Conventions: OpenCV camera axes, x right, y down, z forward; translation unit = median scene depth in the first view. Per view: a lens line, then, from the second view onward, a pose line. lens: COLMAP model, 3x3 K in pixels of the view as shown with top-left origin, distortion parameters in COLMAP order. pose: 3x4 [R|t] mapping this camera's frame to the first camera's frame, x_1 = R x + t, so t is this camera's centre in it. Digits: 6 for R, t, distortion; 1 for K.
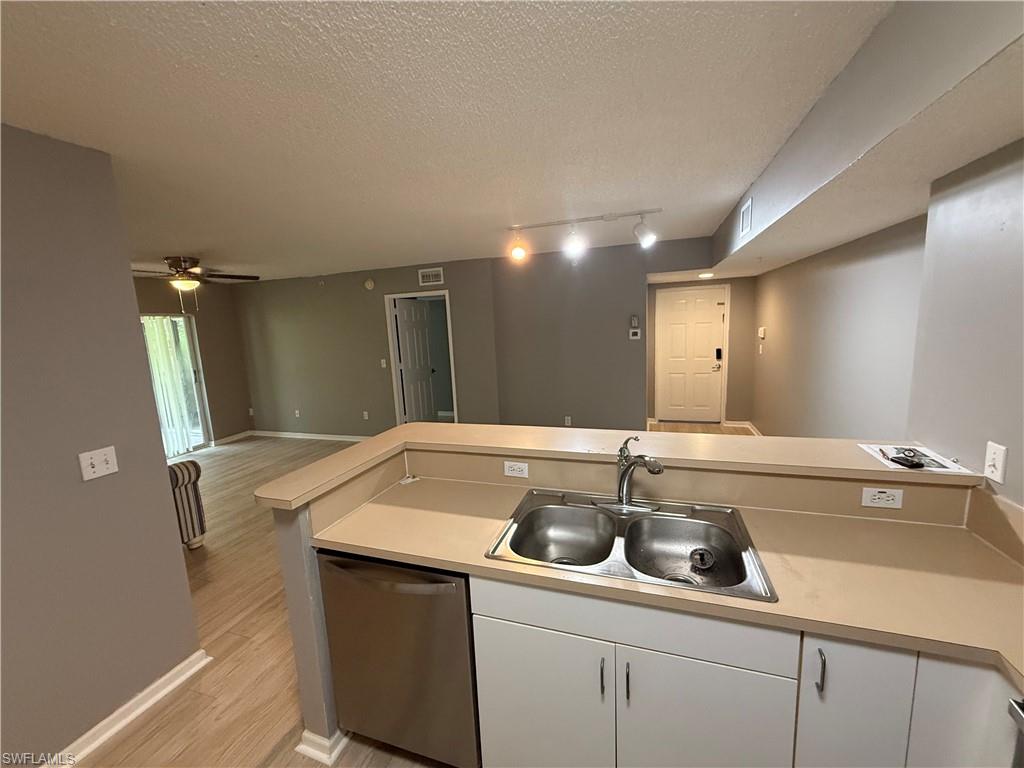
lens RADIAL K [[409.6, 0, 511.2], [0, 409.6, 383.7], [0, 0, 1]] dist [0.001161, 0.000342]
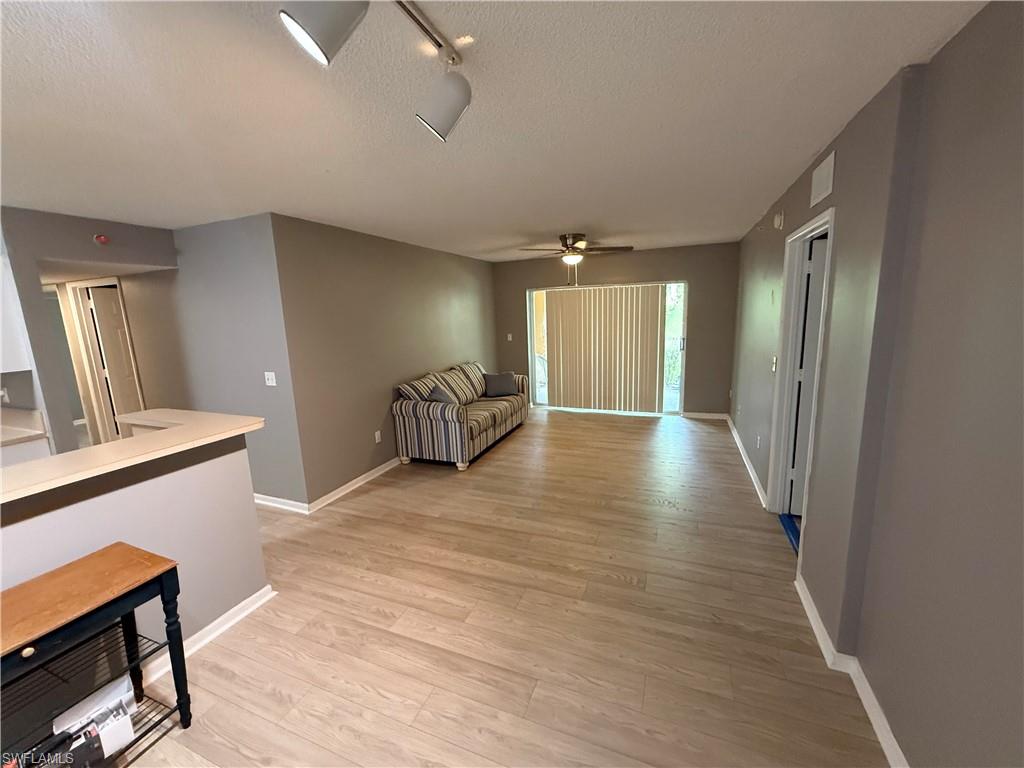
lens RADIAL K [[409.6, 0, 511.2], [0, 409.6, 383.7], [0, 0, 1]] dist [0.001161, 0.000342]
pose [[-0.057451, 0.222600, -0.973216, 0.364322], [-0.114569, 0.966915, 0.227922, -0.155154], [0.991753, 0.124594, -0.030047, 0.933528]]
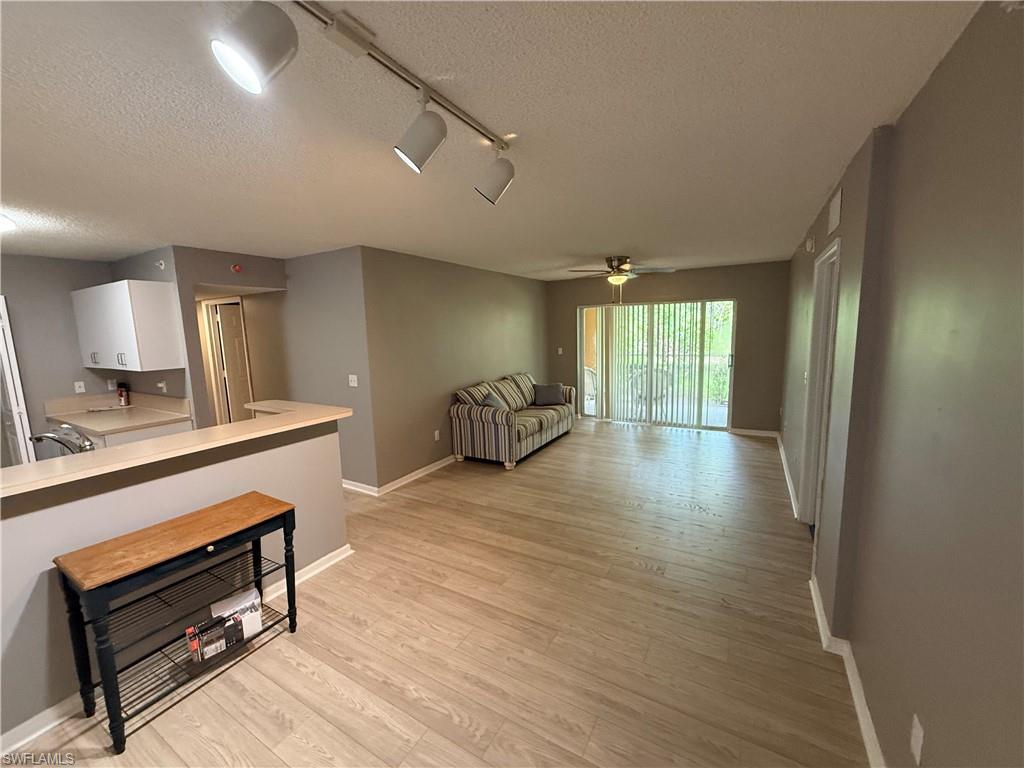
lens RADIAL K [[409.6, 0, 511.2], [0, 409.6, 383.7], [0, 0, 1]] dist [0.001161, 0.000342]
pose [[-0.196568, 0.183800, -0.963109, 0.471735], [-0.114895, 0.971187, 0.208792, -0.165492], [0.973735, 0.151699, -0.169786, 0.970519]]
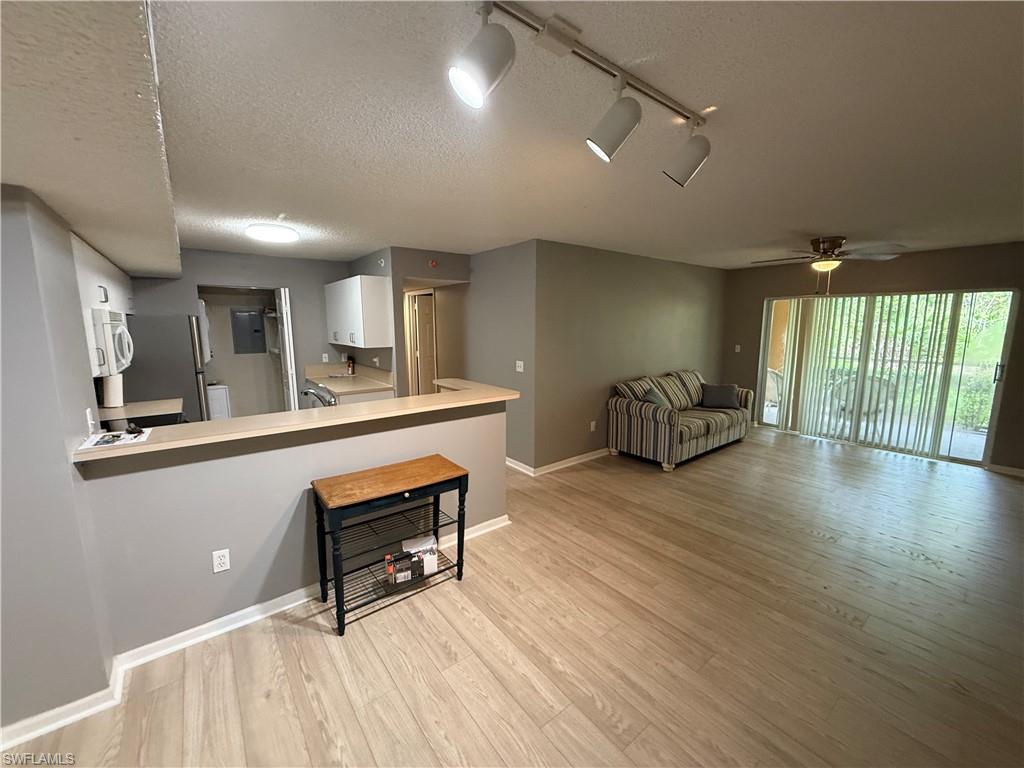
lens RADIAL K [[409.6, 0, 511.2], [0, 409.6, 383.7], [0, 0, 1]] dist [0.001161, 0.000342]
pose [[-0.547228, 0.171736, -0.819175, 0.483407], [-0.101242, 0.957955, 0.268463, -0.161900], [0.830838, 0.229845, -0.506833, 0.960035]]
